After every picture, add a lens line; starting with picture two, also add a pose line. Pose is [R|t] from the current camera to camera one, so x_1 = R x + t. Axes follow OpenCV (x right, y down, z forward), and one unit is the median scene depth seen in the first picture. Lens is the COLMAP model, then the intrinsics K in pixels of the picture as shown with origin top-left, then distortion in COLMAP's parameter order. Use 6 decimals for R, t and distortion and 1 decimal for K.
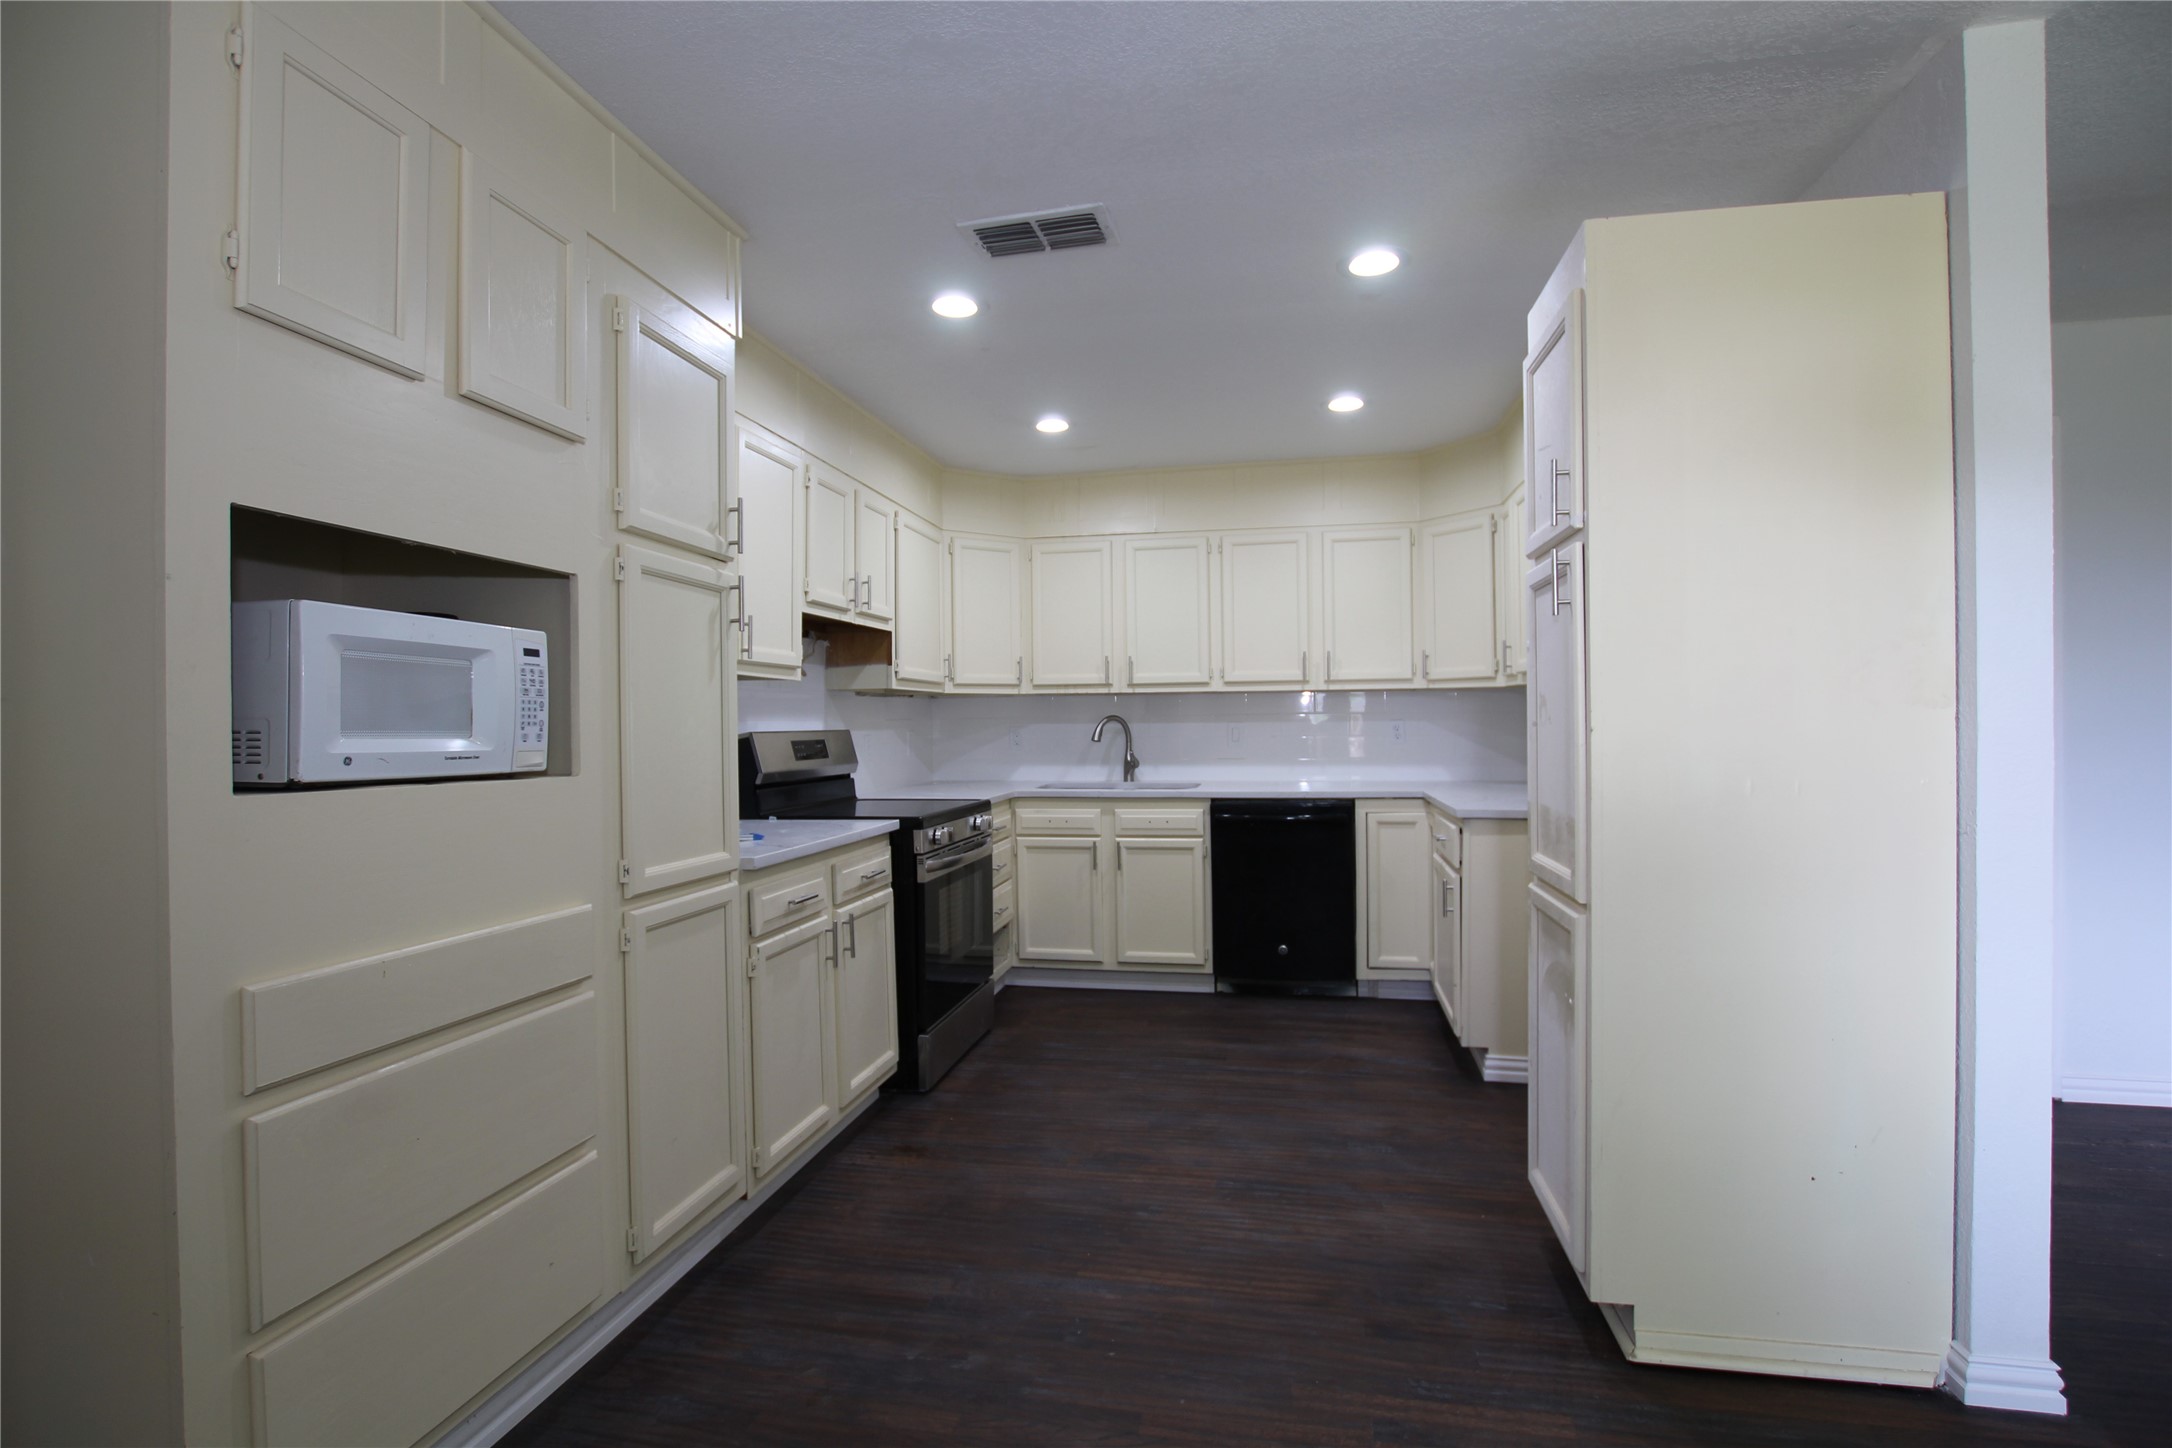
lens RADIAL K [[1007.7, 0, 1093.0], [0, 1007.7, 722.0], [0, 0, 1]] dist [-0.025878, -0.000033]
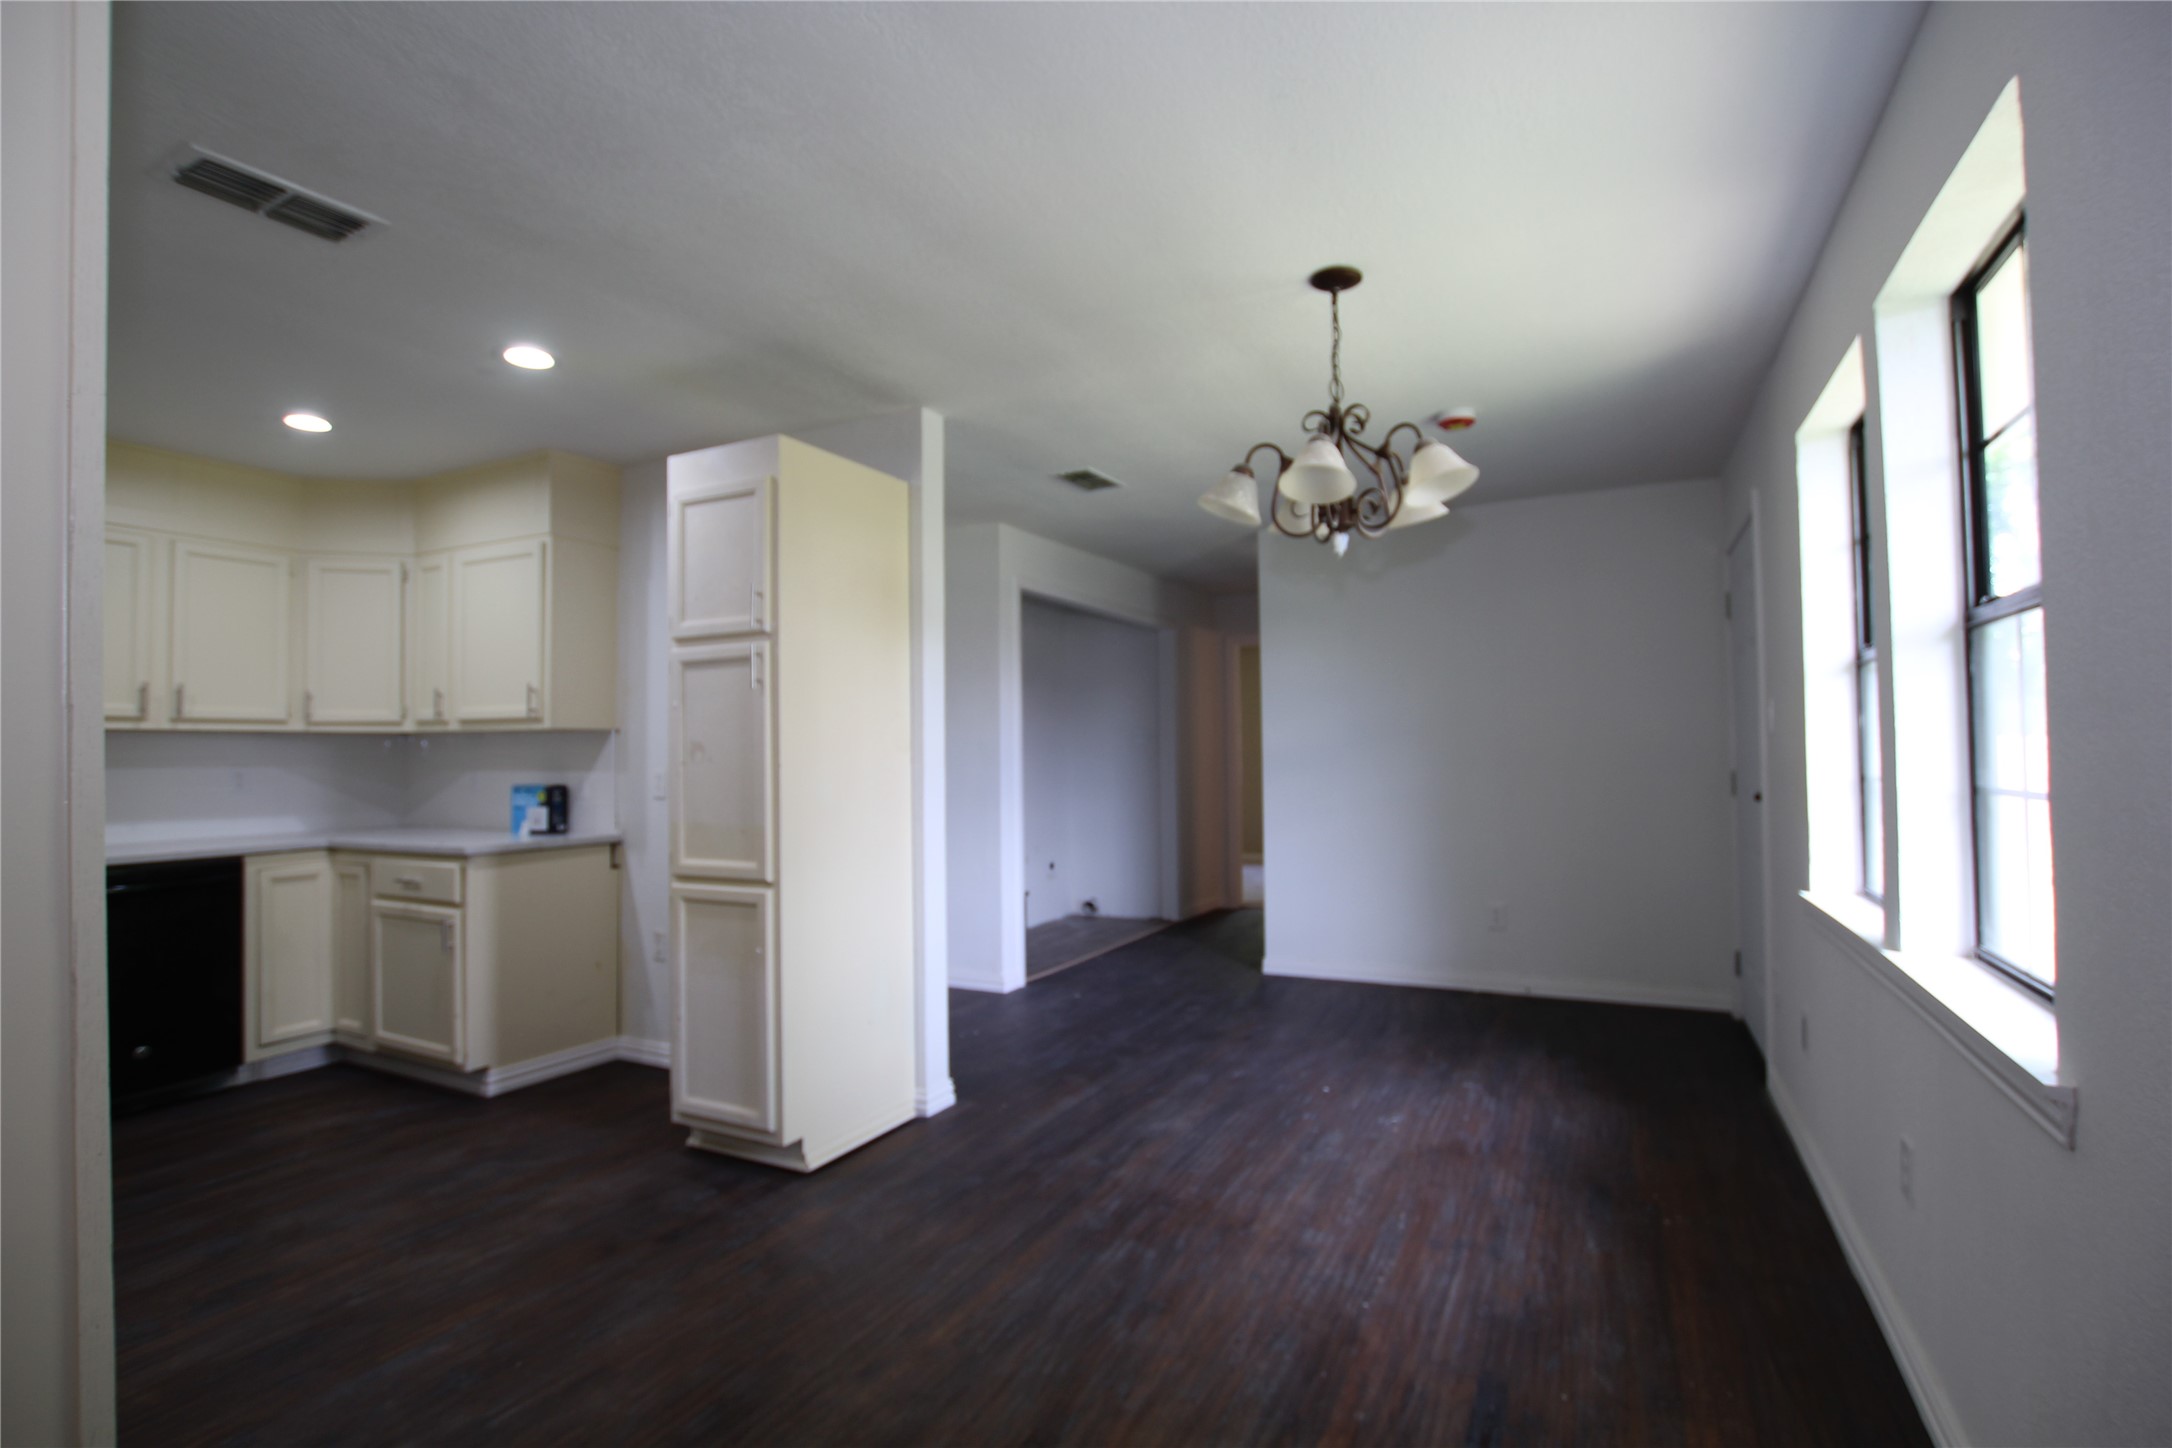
lens RADIAL K [[1007.7, 0, 1093.0], [0, 1007.7, 722.0], [0, 0, 1]] dist [-0.025878, -0.000033]
pose [[0.270413, 0.036380, 0.962057, -0.522406], [0.010873, 0.999107, -0.040838, 0.004815], [-0.962683, 0.021504, 0.269776, 0.076925]]
